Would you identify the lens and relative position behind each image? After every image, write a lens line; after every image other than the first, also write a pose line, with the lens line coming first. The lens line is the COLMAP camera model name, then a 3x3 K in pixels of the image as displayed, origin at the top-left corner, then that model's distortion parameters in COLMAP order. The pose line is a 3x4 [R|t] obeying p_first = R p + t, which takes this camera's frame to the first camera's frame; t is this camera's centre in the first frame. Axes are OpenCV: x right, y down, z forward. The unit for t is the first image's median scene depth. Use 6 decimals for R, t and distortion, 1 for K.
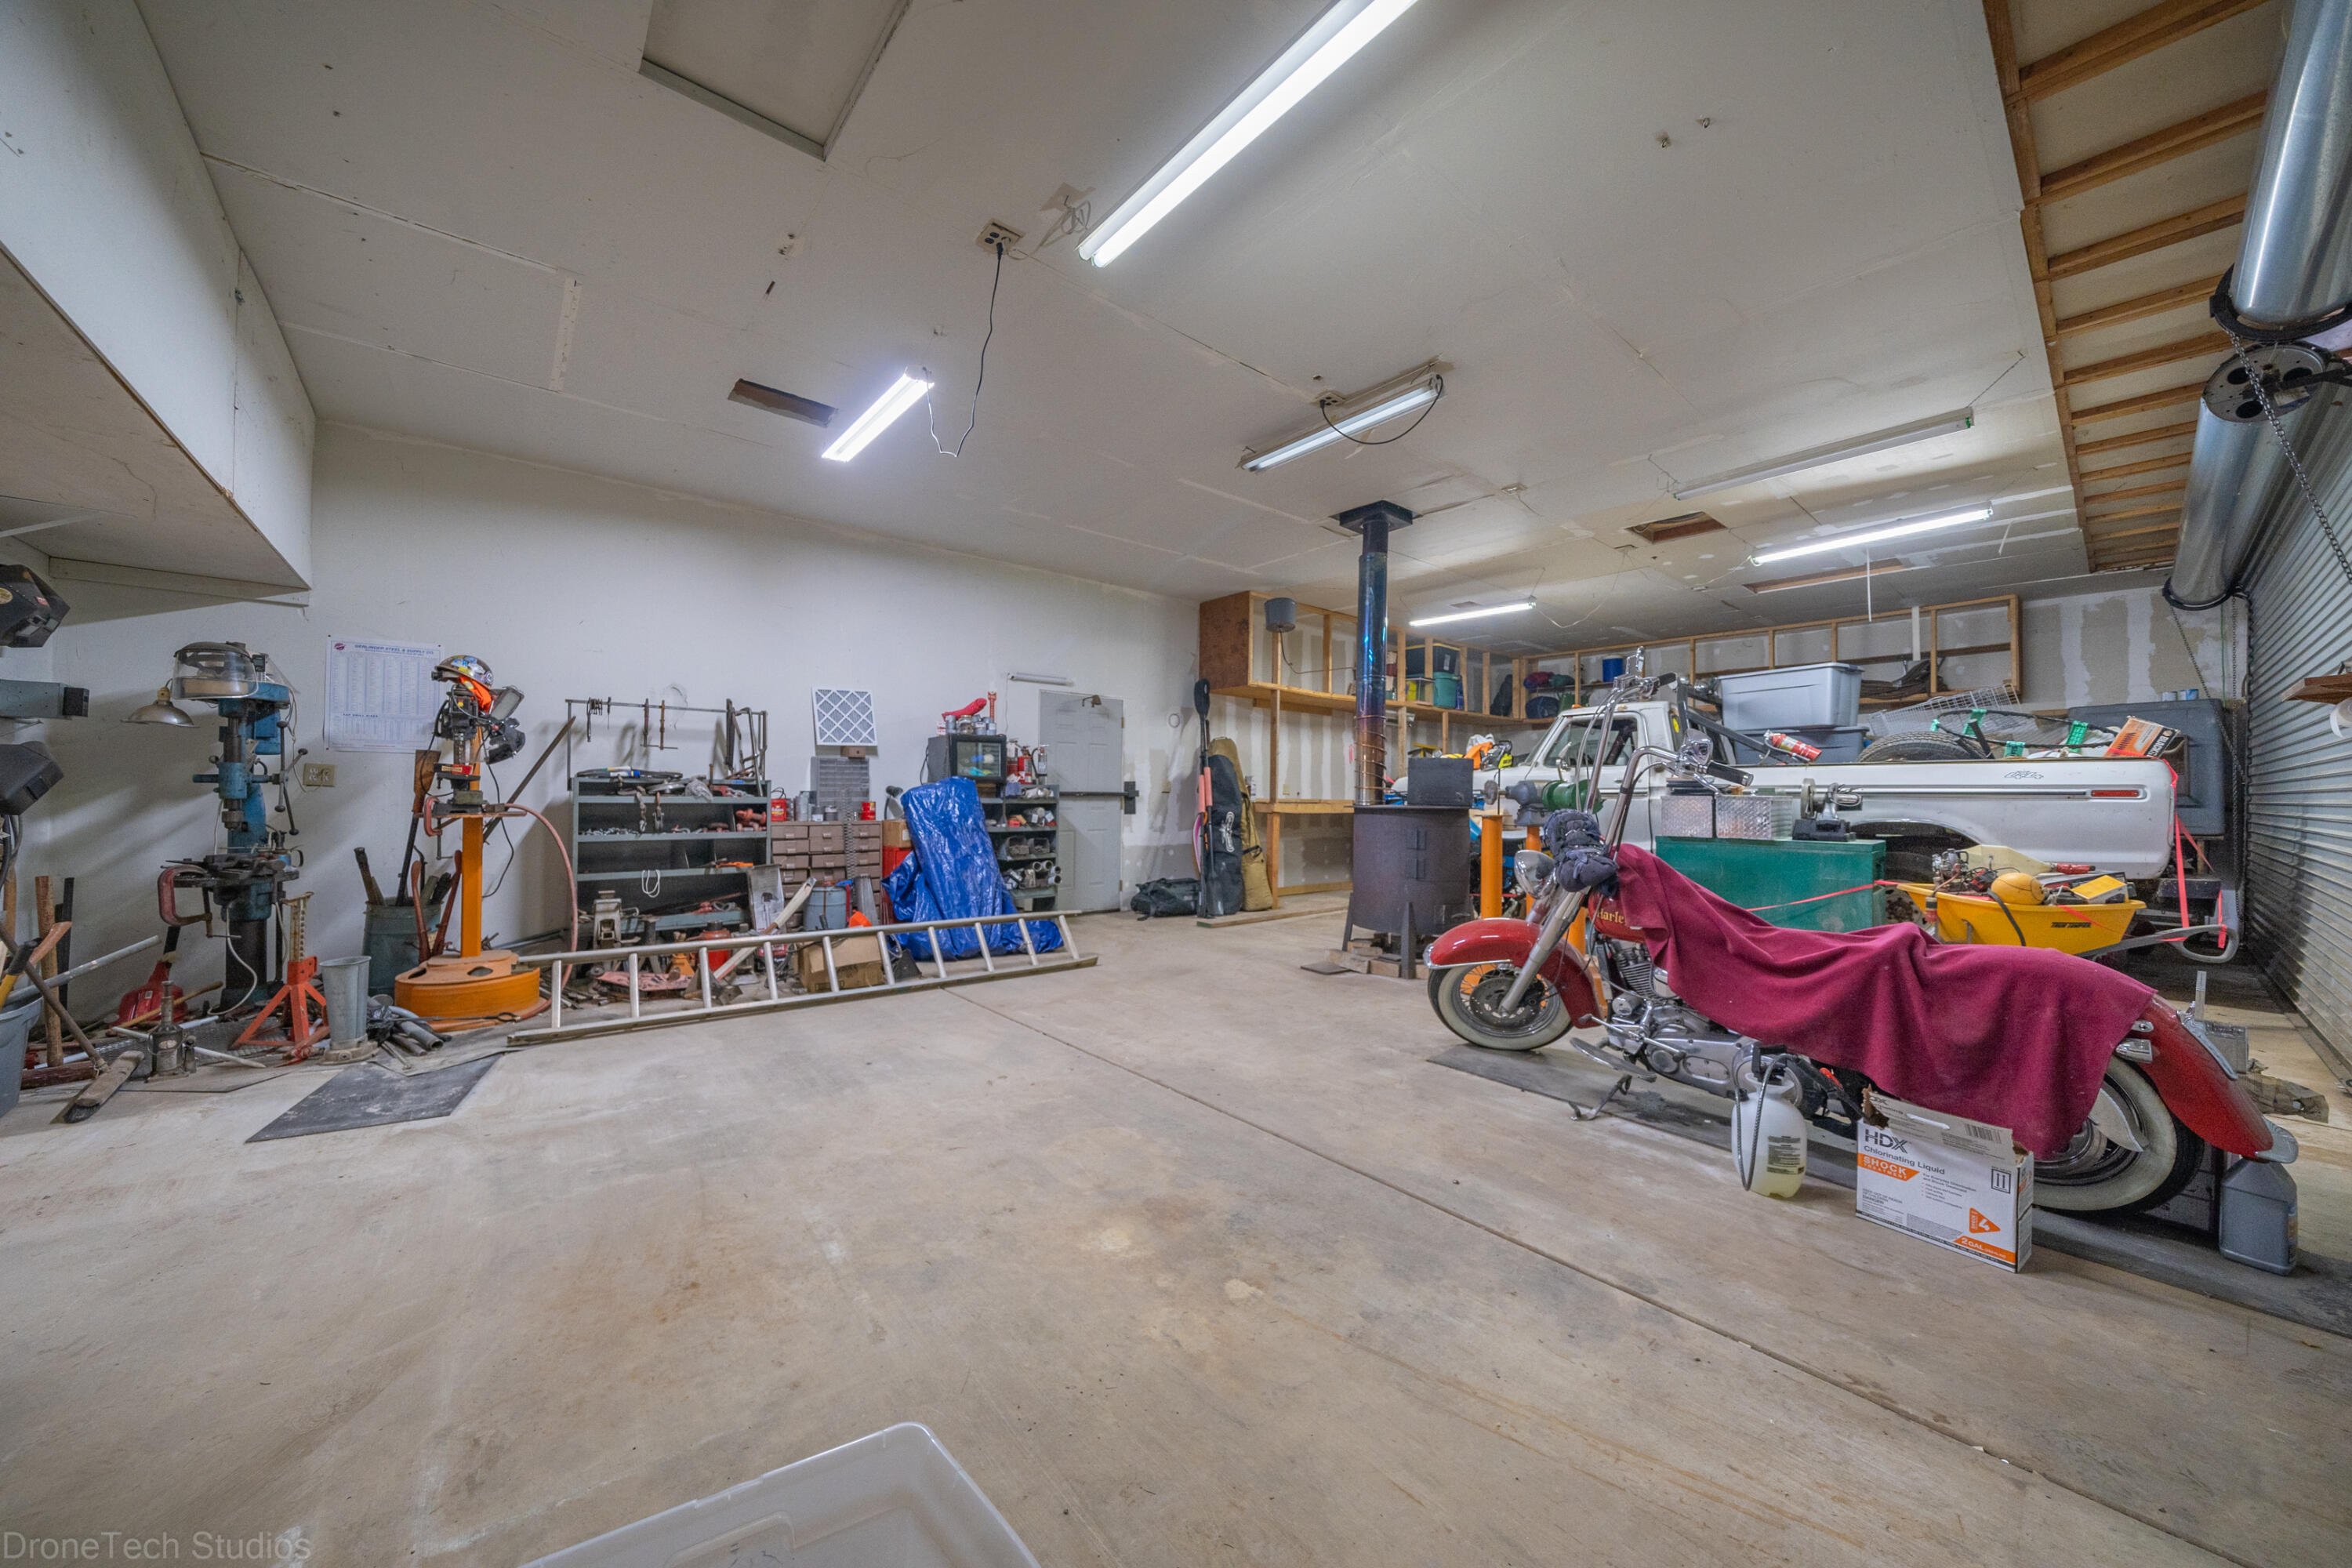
lens RADIAL K [[823.2, 0, 1186.1], [0, 823.2, 774.9], [0, 0, 1]] dist [-0.005592, -0.000516]
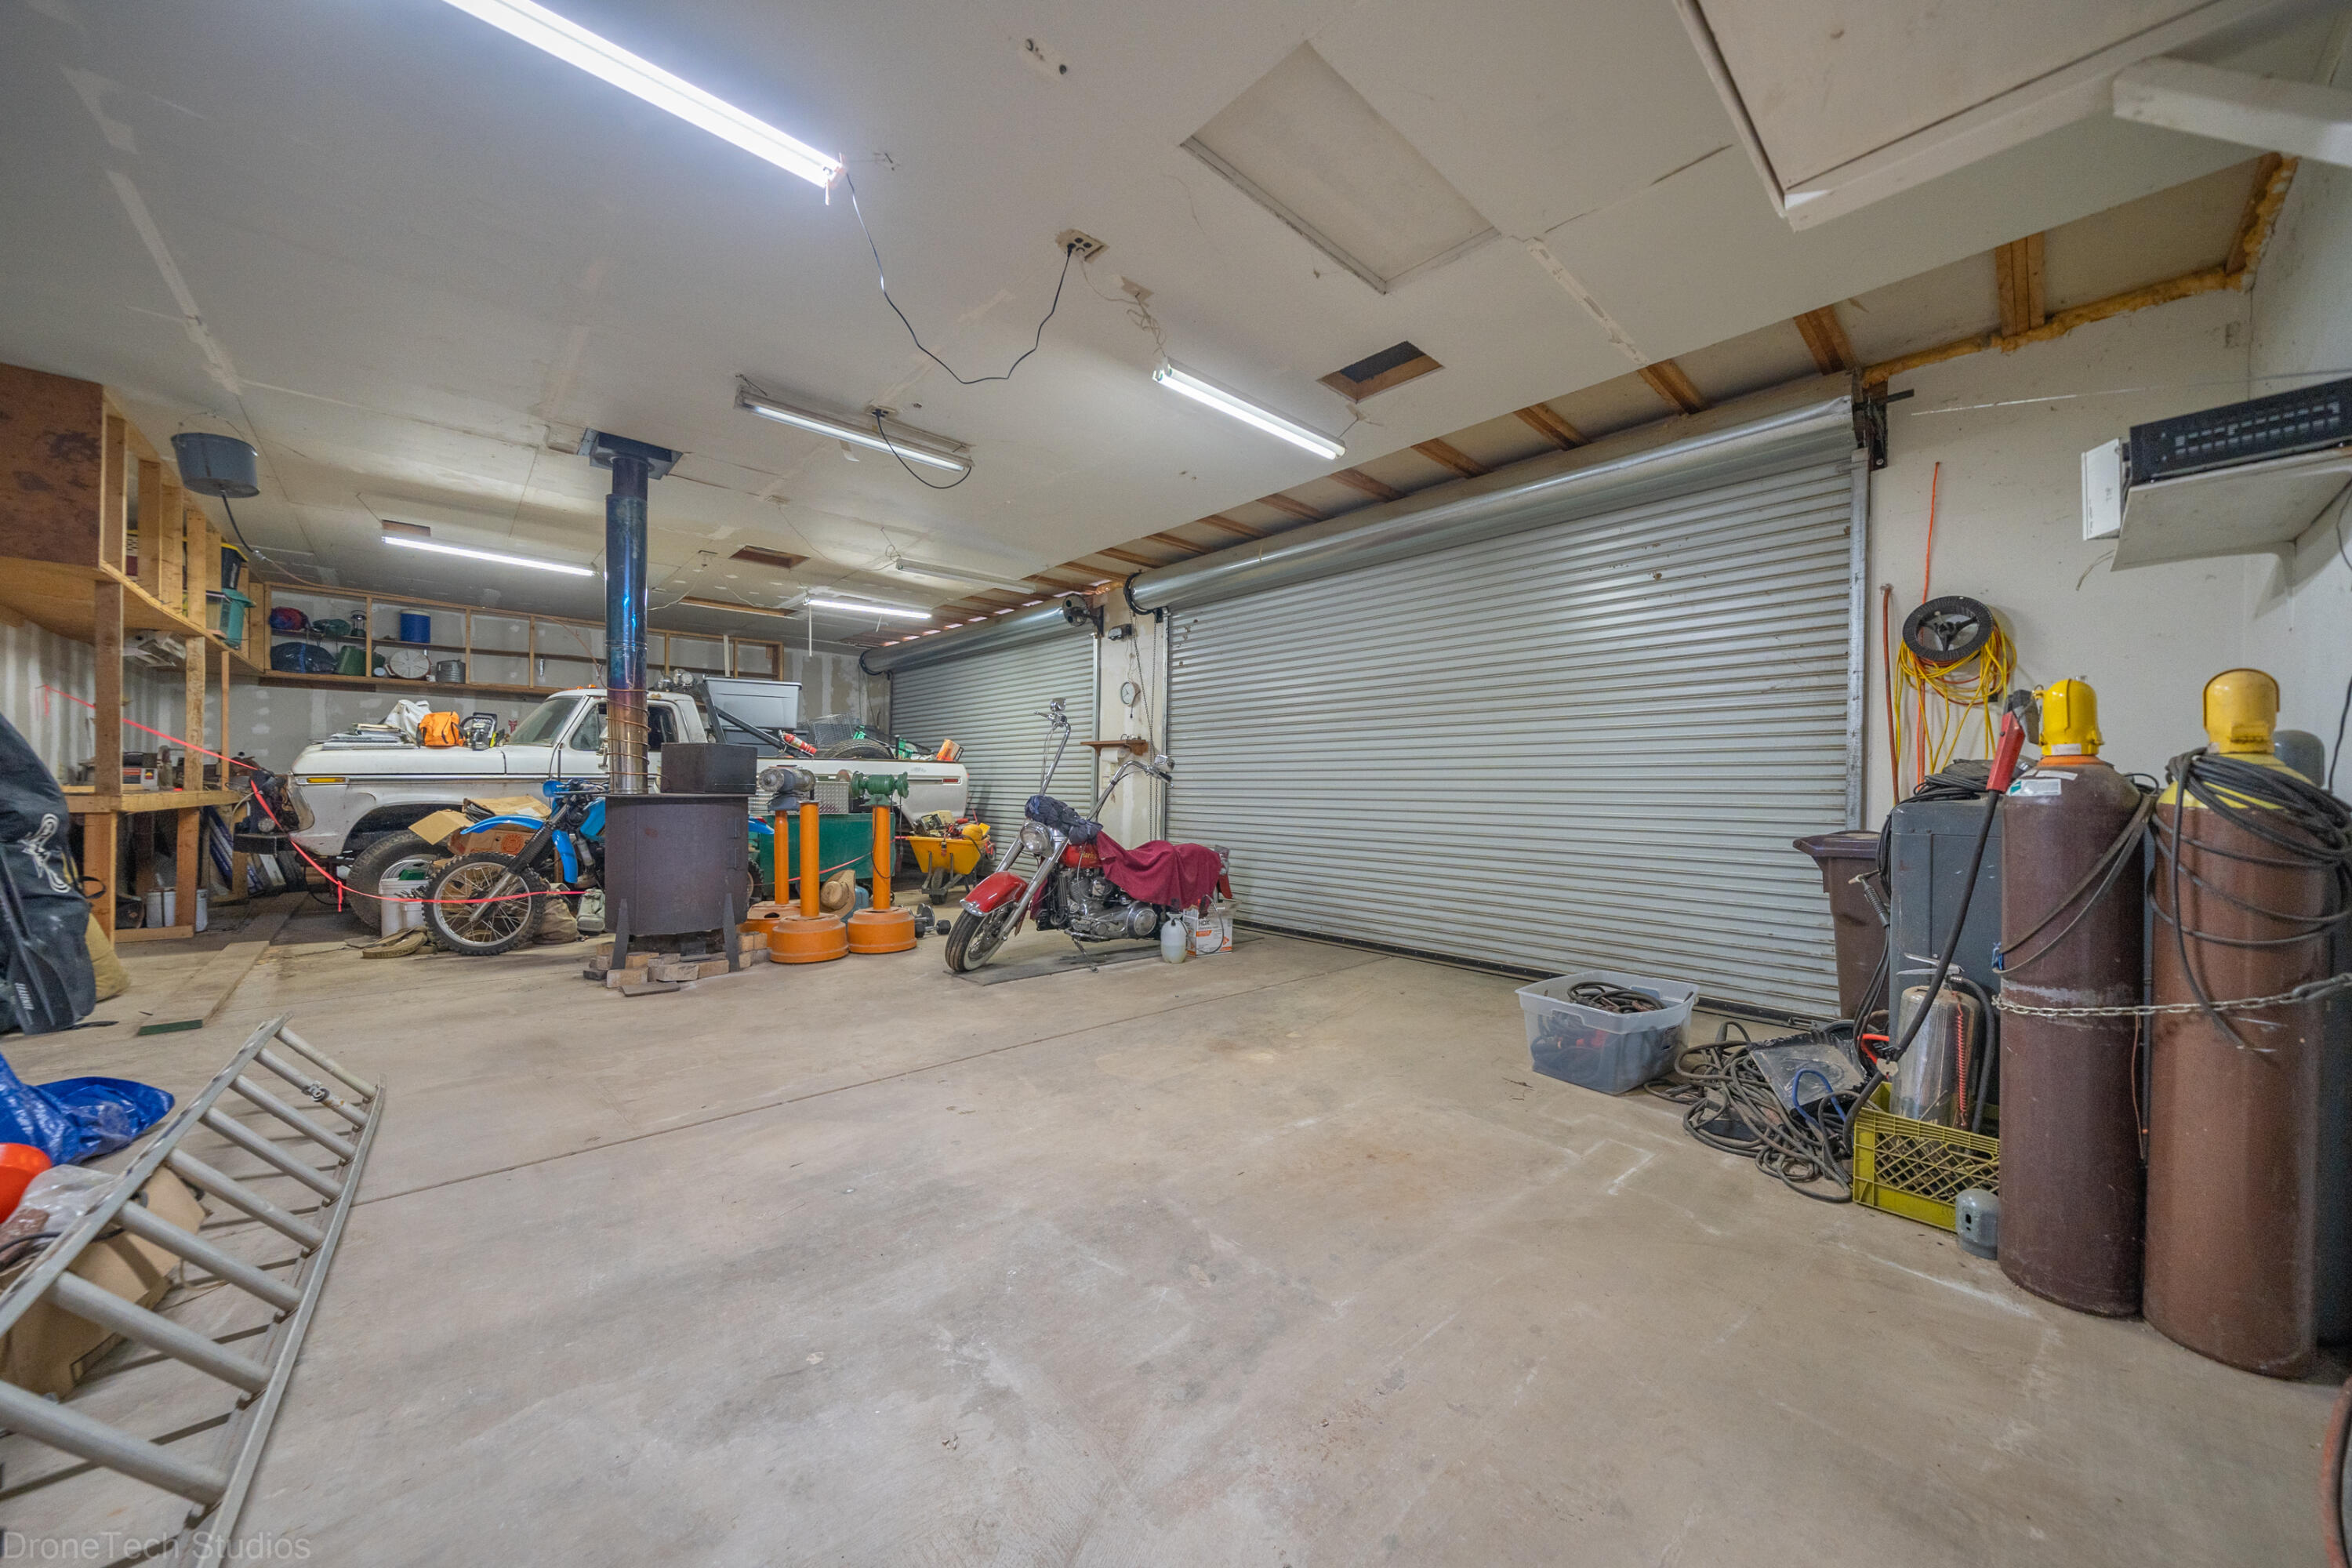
lens RADIAL K [[823.2, 0, 1183.5], [0, 823.2, 788.3], [0, 0, 1]] dist [-0.005592, -0.000516]
pose [[-0.049991, -0.011961, 0.998678, -1.158429], [-0.032674, 0.999413, 0.010334, 0.004483], [-0.998215, -0.032114, -0.050352, 0.833935]]
